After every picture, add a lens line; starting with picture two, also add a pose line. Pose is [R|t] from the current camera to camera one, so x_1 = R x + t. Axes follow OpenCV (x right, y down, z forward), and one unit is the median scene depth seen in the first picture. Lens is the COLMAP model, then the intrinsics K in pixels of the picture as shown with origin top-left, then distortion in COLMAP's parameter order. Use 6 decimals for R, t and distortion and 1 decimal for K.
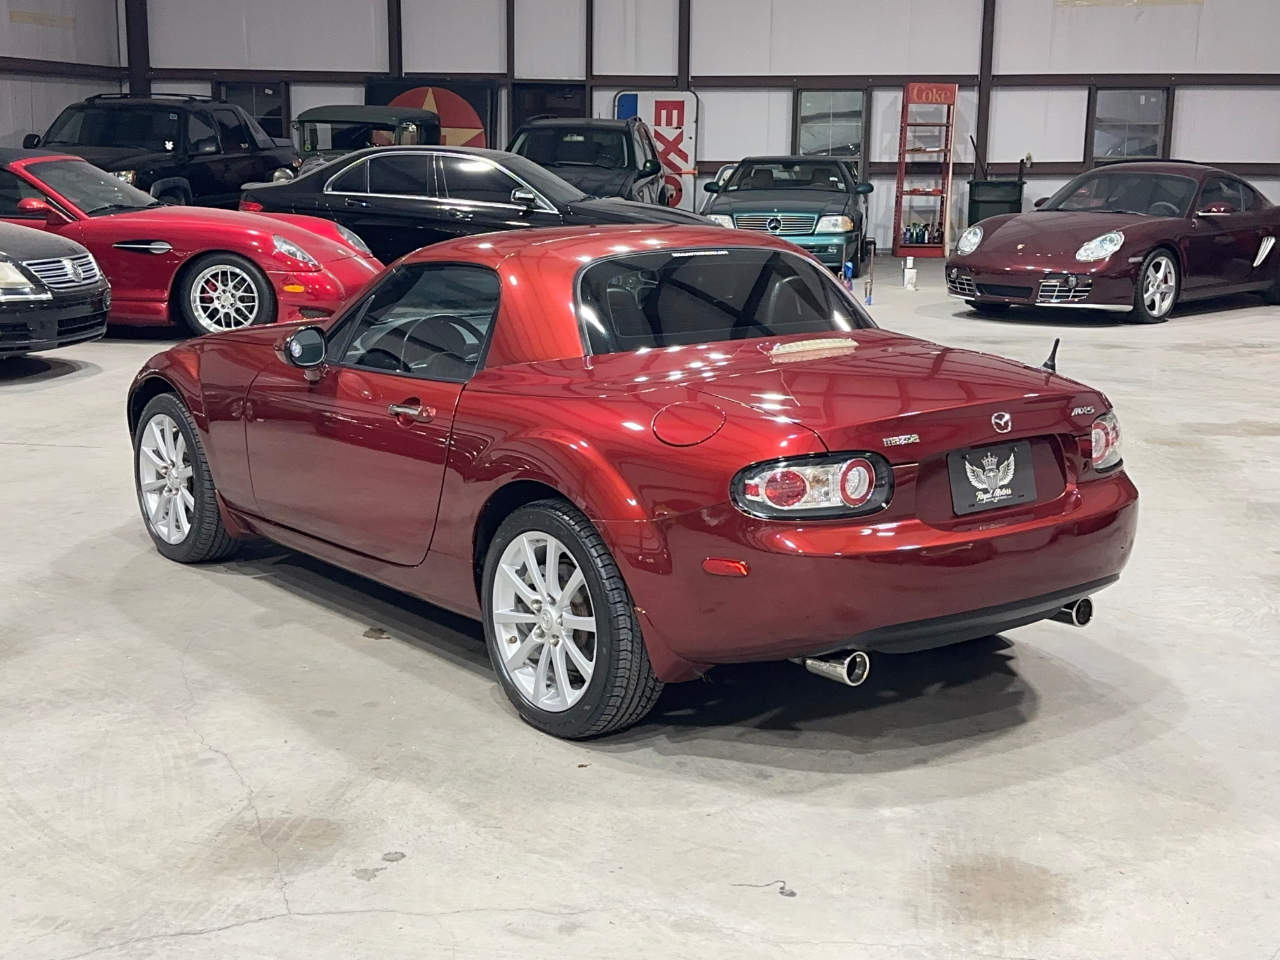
lens RADIAL K [[1754.7, 0, 641.9], [0, 1754.7, 479.3], [0, 0, 1]] dist [0.189794, -0.371929]
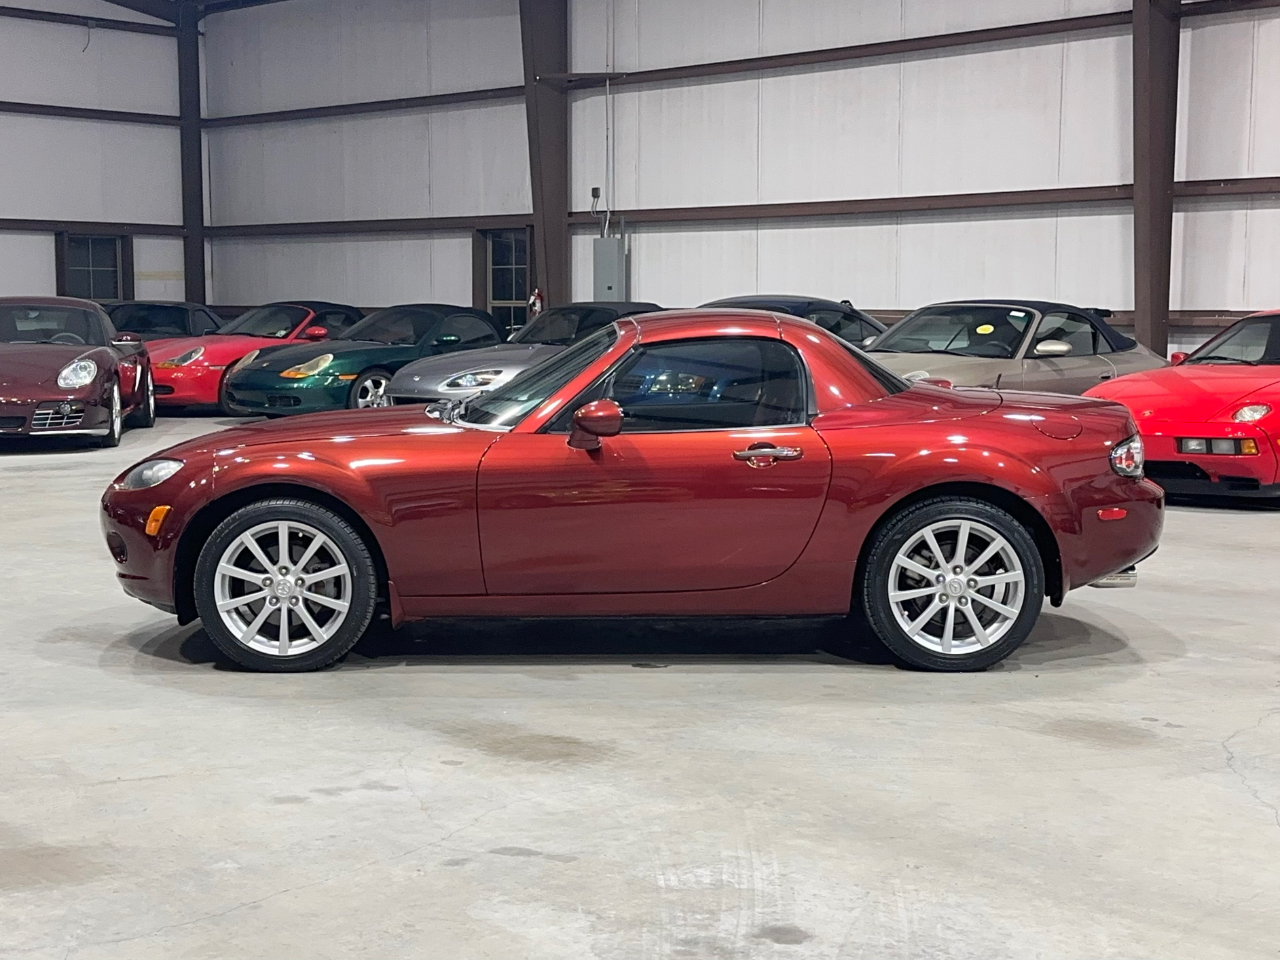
lens RADIAL K [[1870.2, 0, 634.3], [0, 1870.2, 478.4], [0, 0, 1]] dist [0.153528, -0.100792]
pose [[0.599524, -0.085292, 0.795799, -1.134166], [0.157858, 0.987375, -0.013099, -0.018159], [-0.784635, 0.133476, 0.605419, 0.264687]]
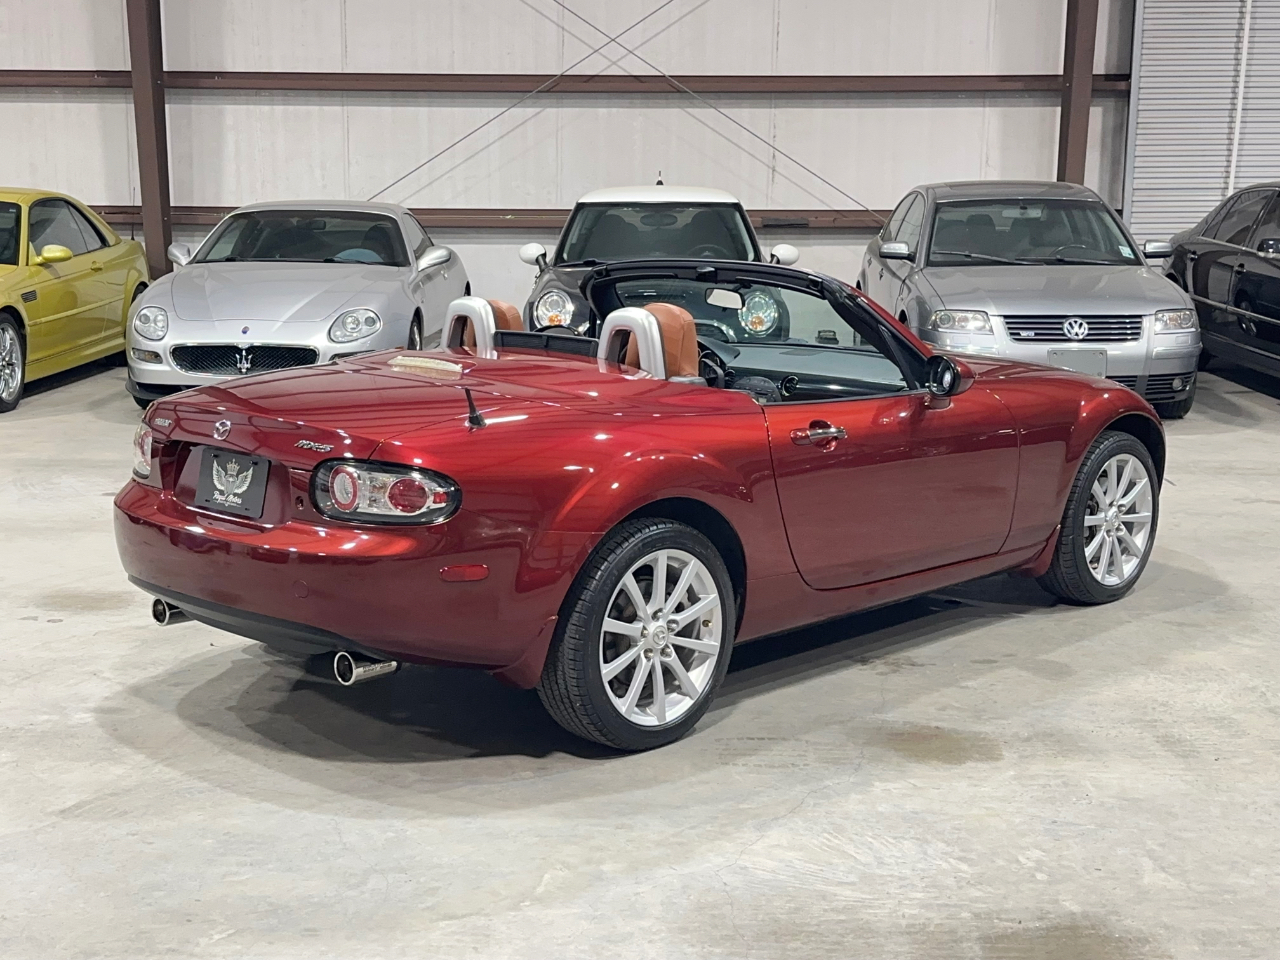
lens RADIAL K [[1758.7, 0, 633.9], [0, 1758.7, 484.4], [0, 0, 1]] dist [0.190738, -0.391623]
pose [[0.125274, 0.162841, -0.978667, 1.031097], [-0.193346, 0.971532, 0.136904, -0.155975], [0.973100, 0.172070, 0.153193, 0.877876]]
